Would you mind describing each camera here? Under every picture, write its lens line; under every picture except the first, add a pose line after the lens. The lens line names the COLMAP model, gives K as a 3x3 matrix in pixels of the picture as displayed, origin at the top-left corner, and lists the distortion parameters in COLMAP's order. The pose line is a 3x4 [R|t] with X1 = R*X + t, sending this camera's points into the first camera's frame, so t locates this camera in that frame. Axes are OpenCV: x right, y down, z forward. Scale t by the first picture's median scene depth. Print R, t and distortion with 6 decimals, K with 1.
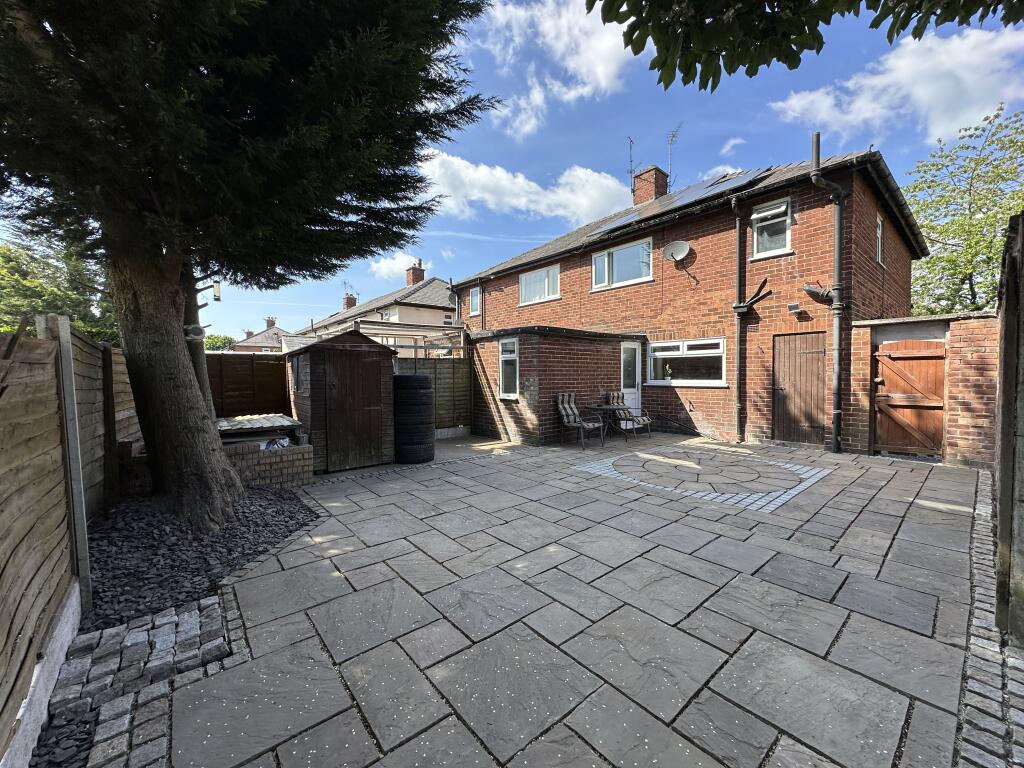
lens RADIAL K [[407.3, 0, 511.0], [0, 407.3, 386.0], [0, 0, 1]] dist [-0.004843, 0.000268]
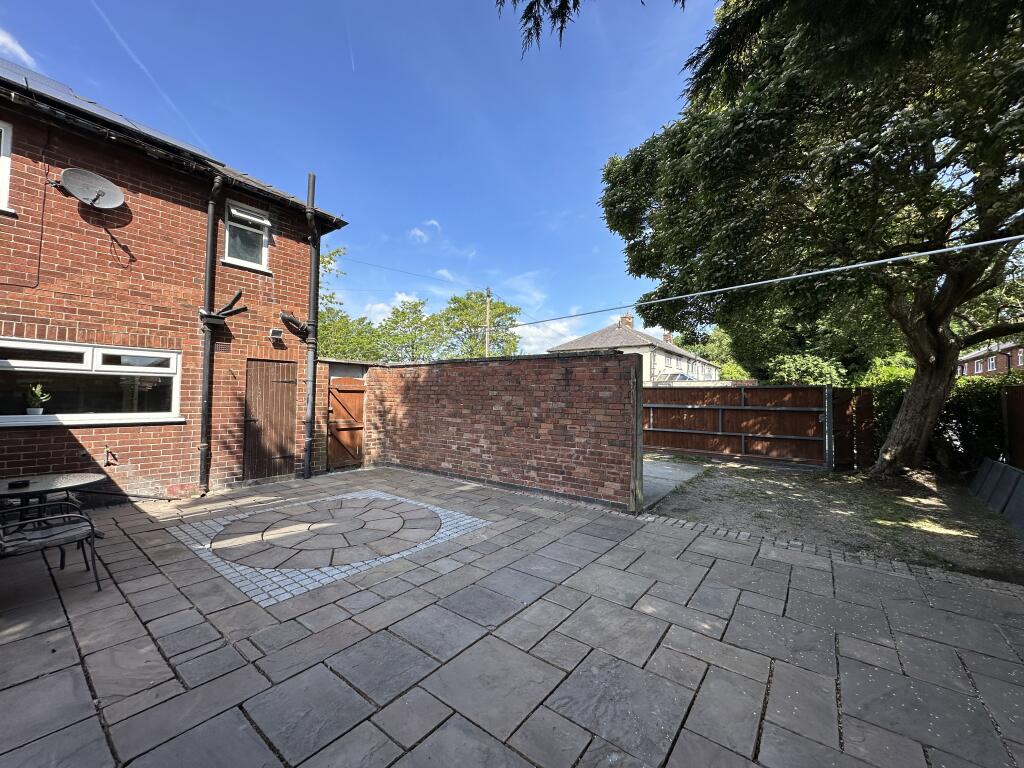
lens RADIAL K [[407.3, 0, 511.0], [0, 407.3, 386.0], [0, 0, 1]] dist [-0.004843, 0.000268]
pose [[-0.222473, 0.026417, 0.974581, -0.345473], [0.010522, 0.999640, -0.024695, -0.042775], [-0.974882, 0.004760, -0.222671, 0.692660]]
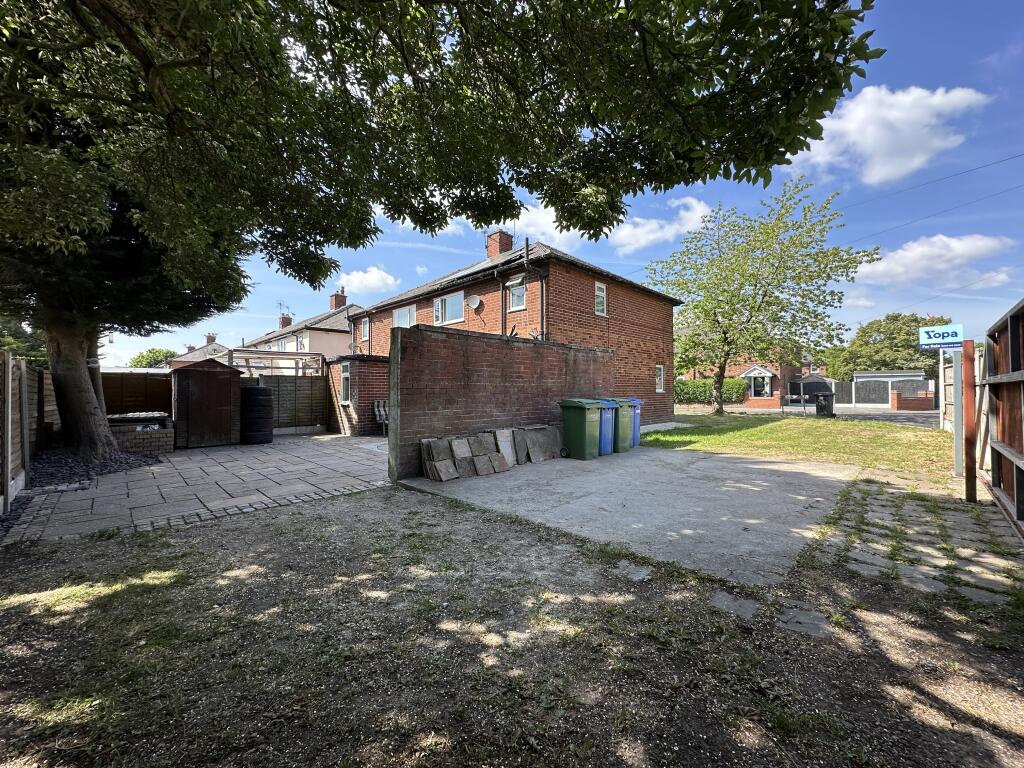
lens RADIAL K [[407.3, 0, 511.0], [0, 407.3, 386.0], [0, 0, 1]] dist [-0.004843, 0.000268]
pose [[0.996553, 0.003189, 0.082895, 0.527446], [0.000024, 0.999250, -0.038732, 0.025656], [-0.082956, 0.038600, 0.995805, -0.541877]]
